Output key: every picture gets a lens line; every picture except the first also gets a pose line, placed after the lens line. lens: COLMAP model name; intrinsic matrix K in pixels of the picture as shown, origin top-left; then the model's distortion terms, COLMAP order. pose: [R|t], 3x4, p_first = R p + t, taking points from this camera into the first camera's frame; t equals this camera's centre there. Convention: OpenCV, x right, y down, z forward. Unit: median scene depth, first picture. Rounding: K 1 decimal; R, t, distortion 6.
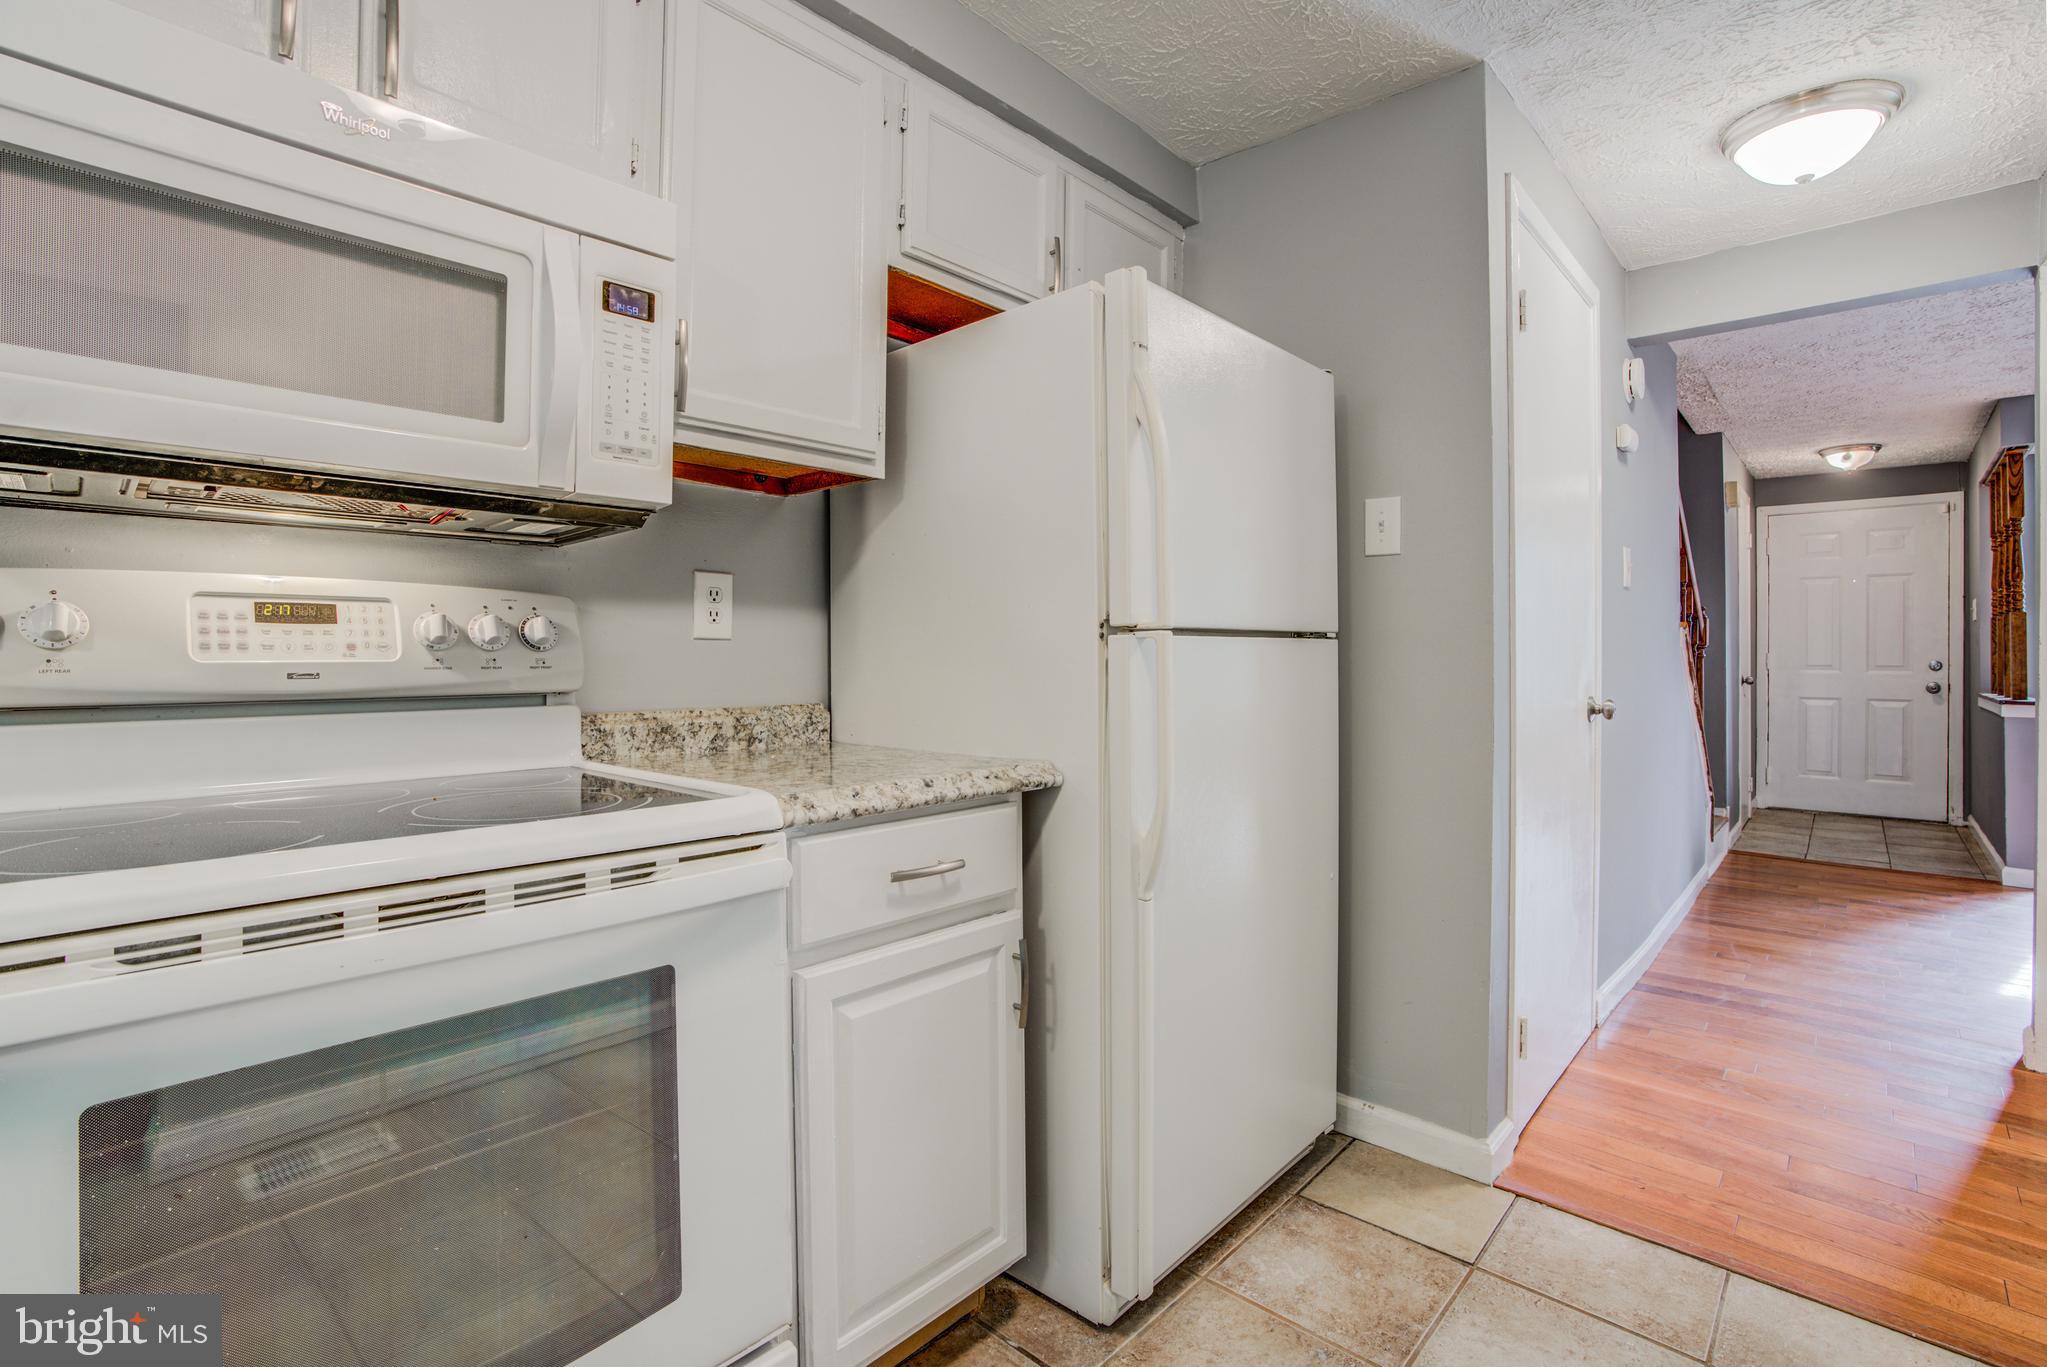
lens RADIAL K [[944.8, 0, 1011.5], [0, 944.8, 654.4], [0, 0, 1]] dist [-0.065851, 0.023057]
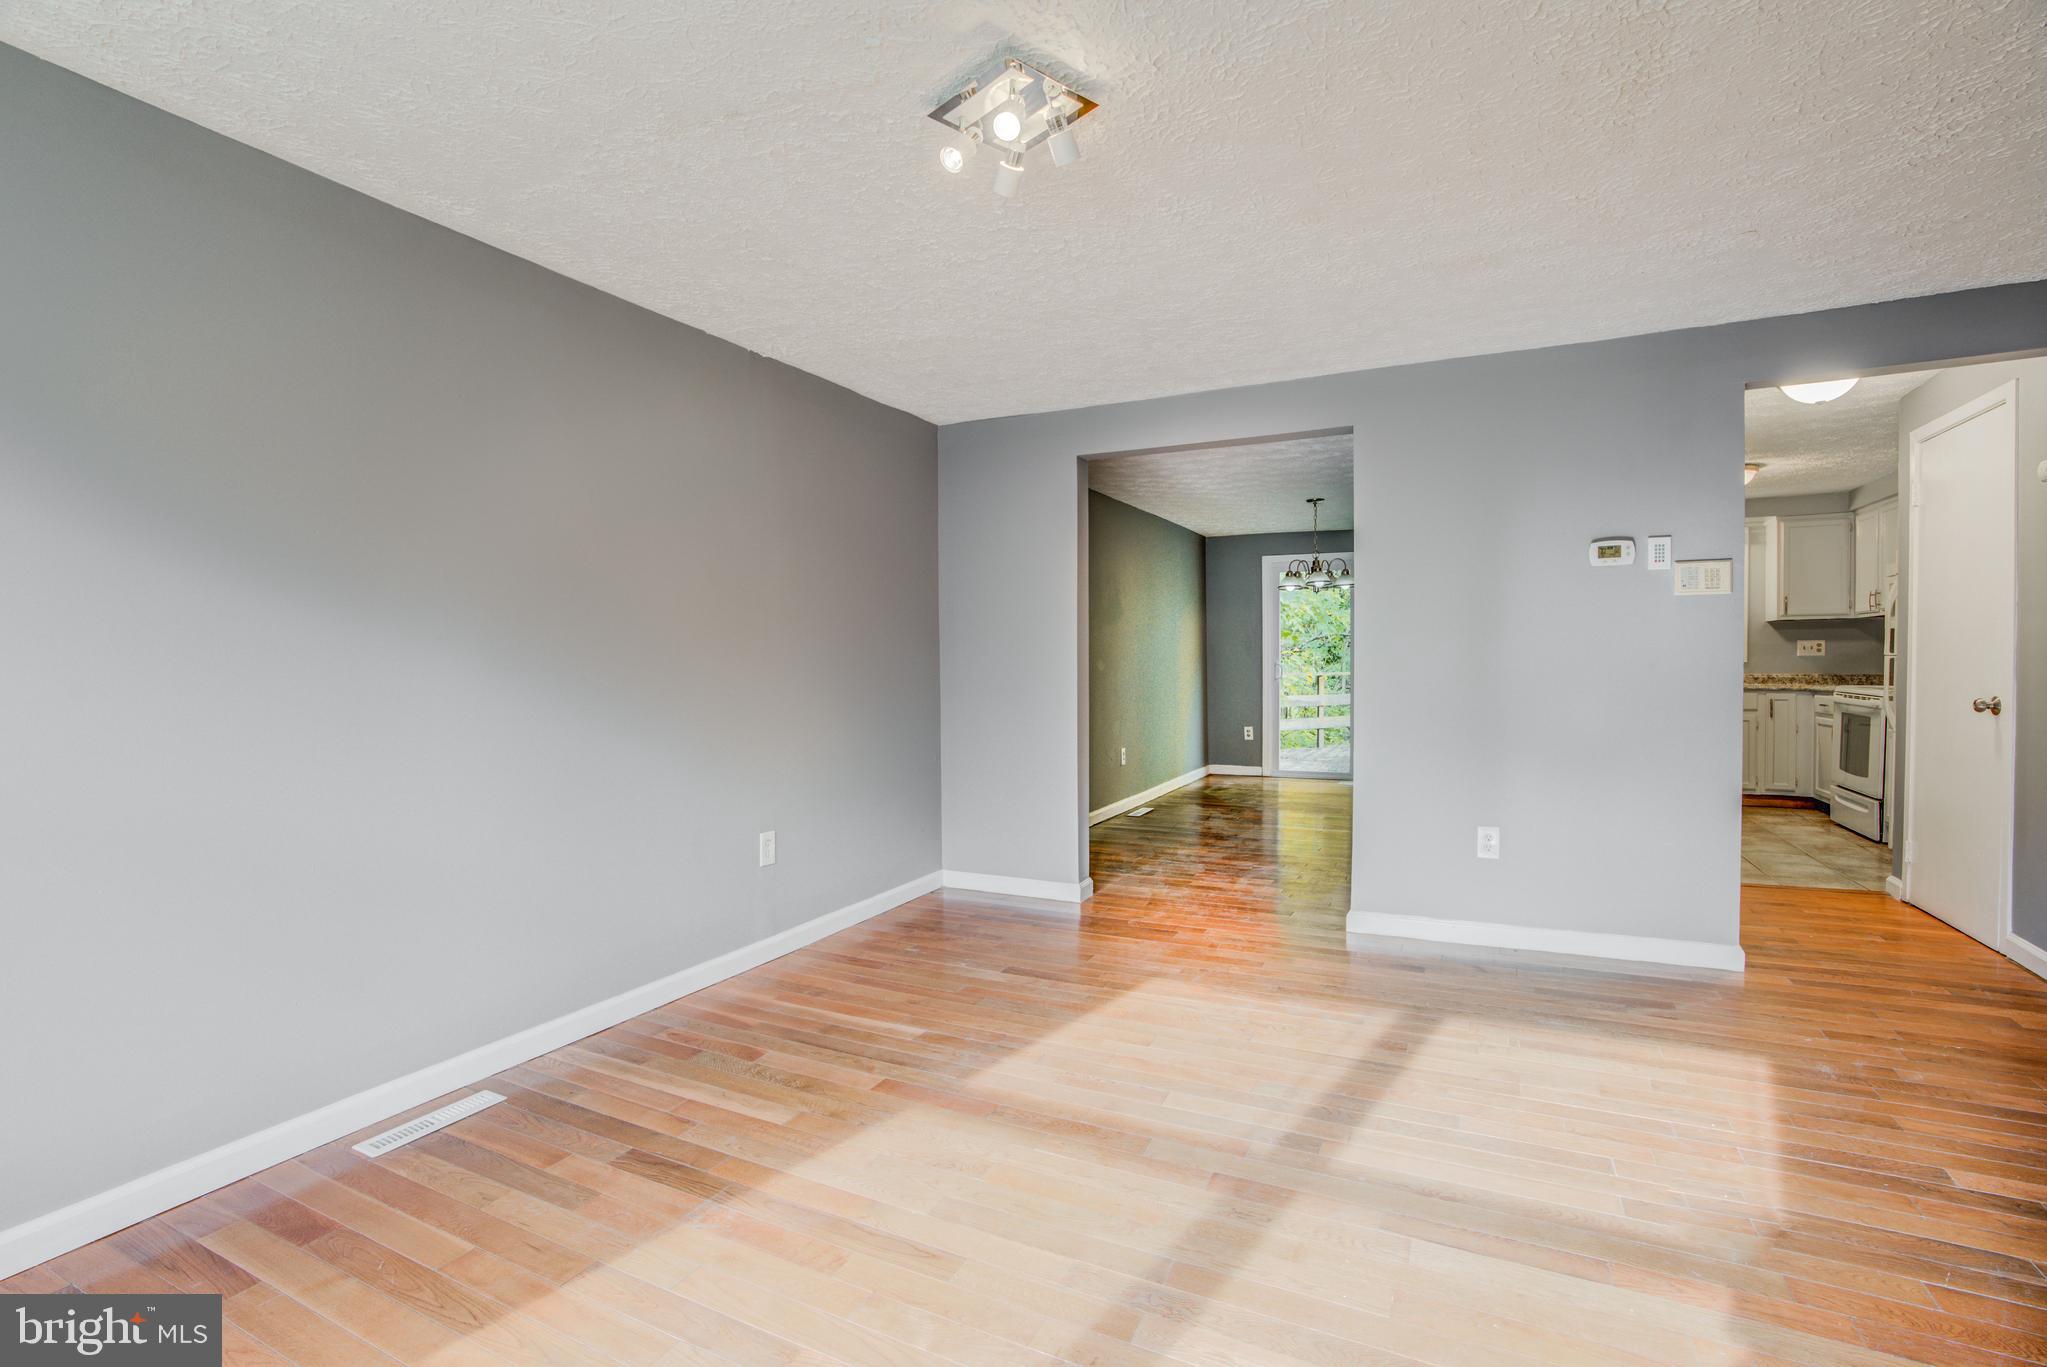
lens RADIAL K [[944.8, 0, 1007.7], [0, 944.8, 678.9], [0, 0, 1]] dist [-0.065851, 0.023057]
pose [[-0.960759, 0.014145, -0.277022, 4.043099], [0.008796, 0.999750, 0.020542, -0.031772], [0.277244, 0.017300, -0.960644, 3.160379]]
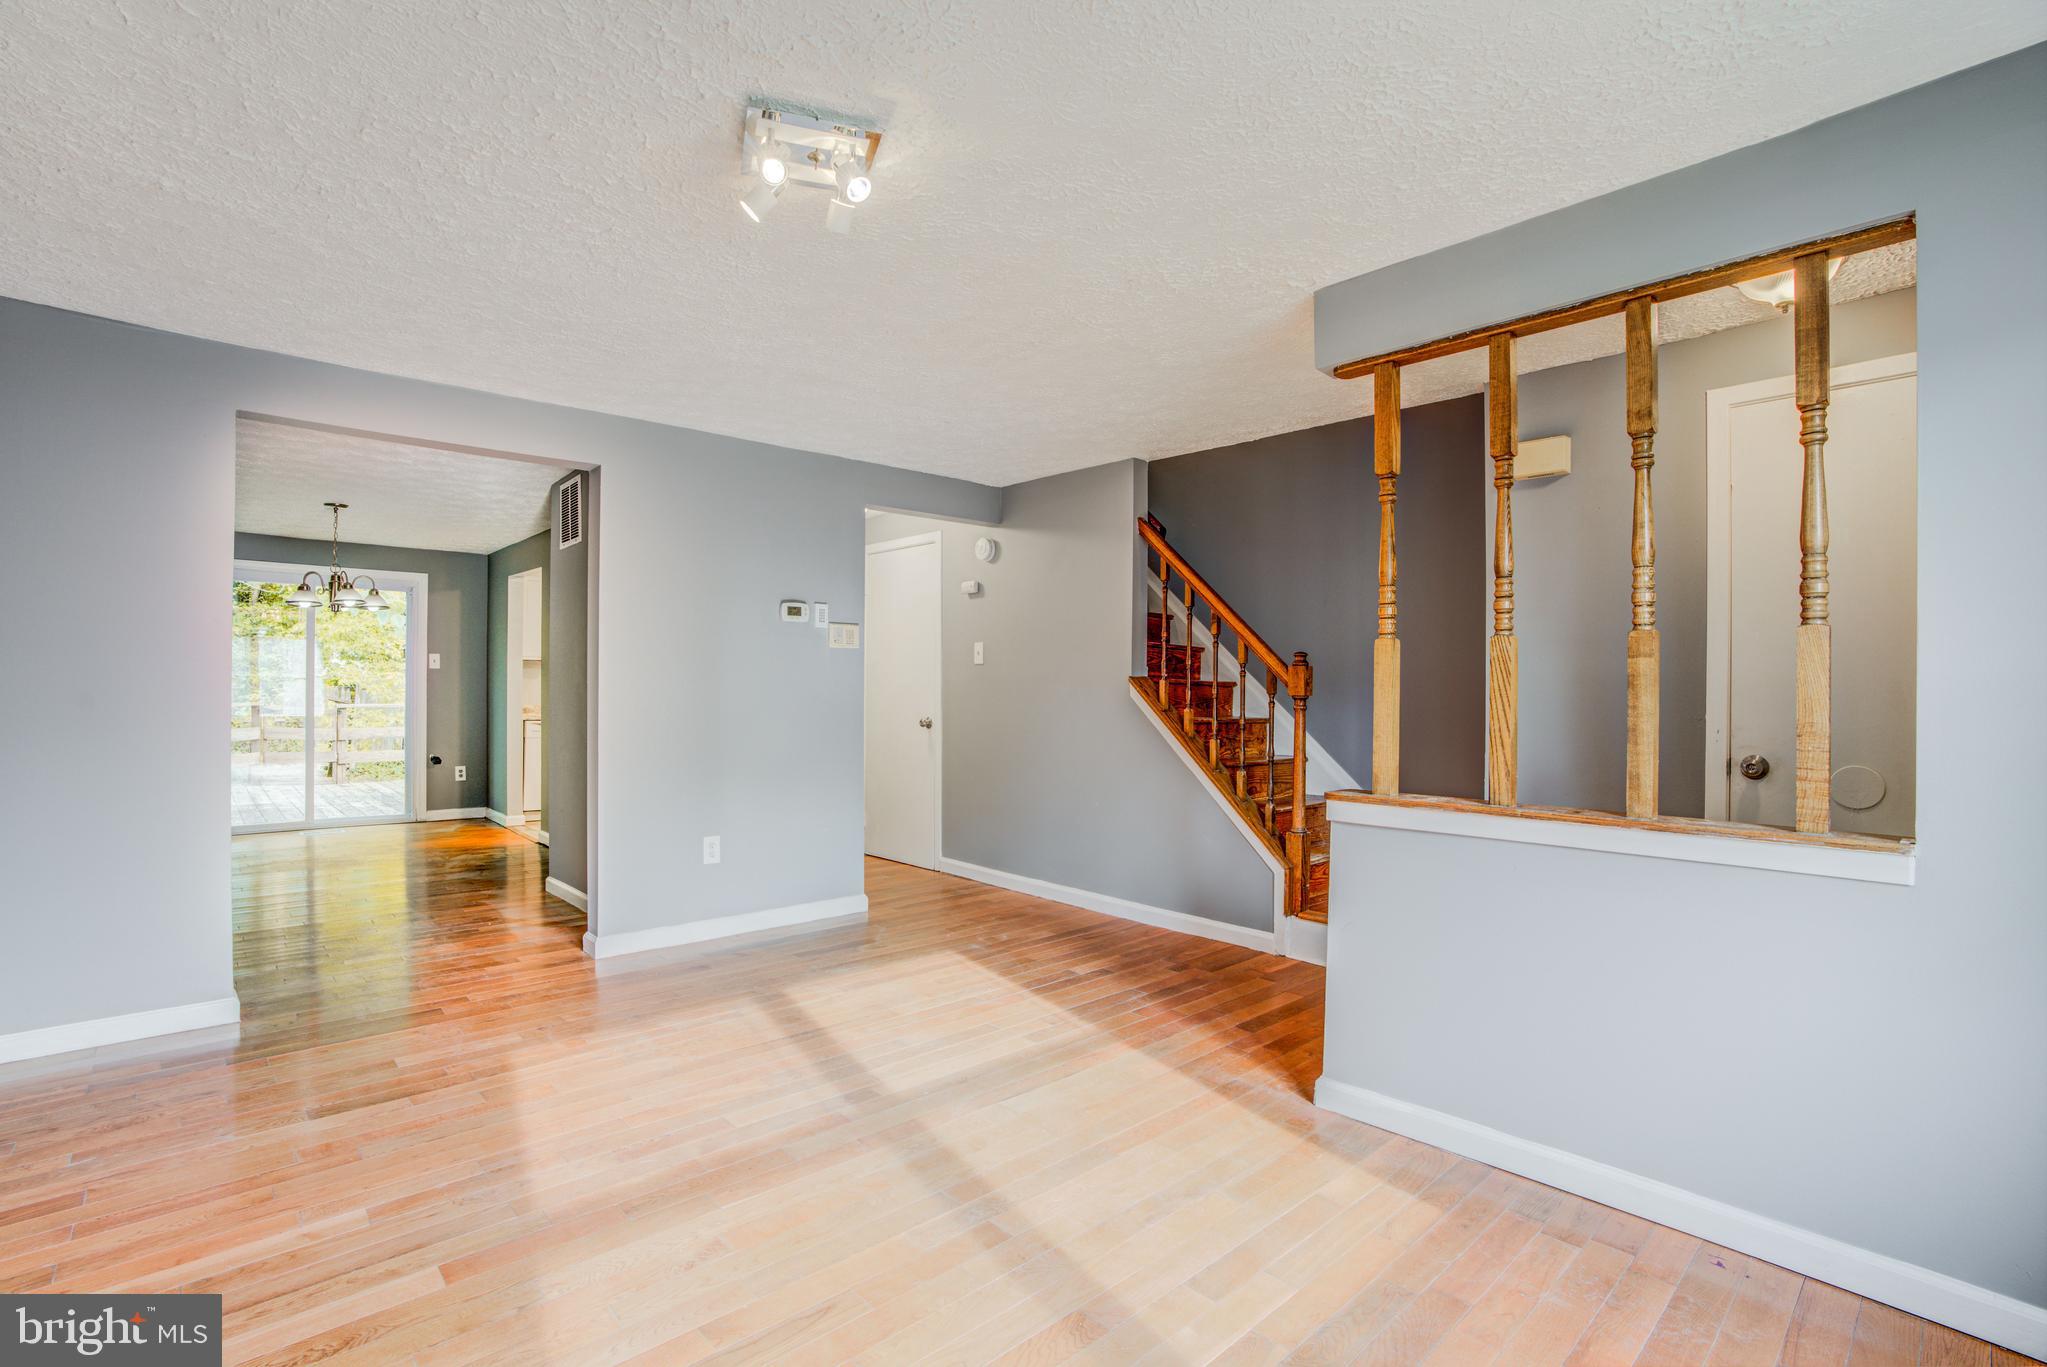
lens RADIAL K [[944.8, 0, 1008.4], [0, 944.8, 695.4], [0, 0, 1]] dist [-0.065851, 0.023057]
pose [[-0.080653, 0.006925, -0.996718, 4.928533], [-0.006690, 0.999950, 0.007489, -0.041869], [0.996720, 0.007272, -0.080603, 2.330104]]
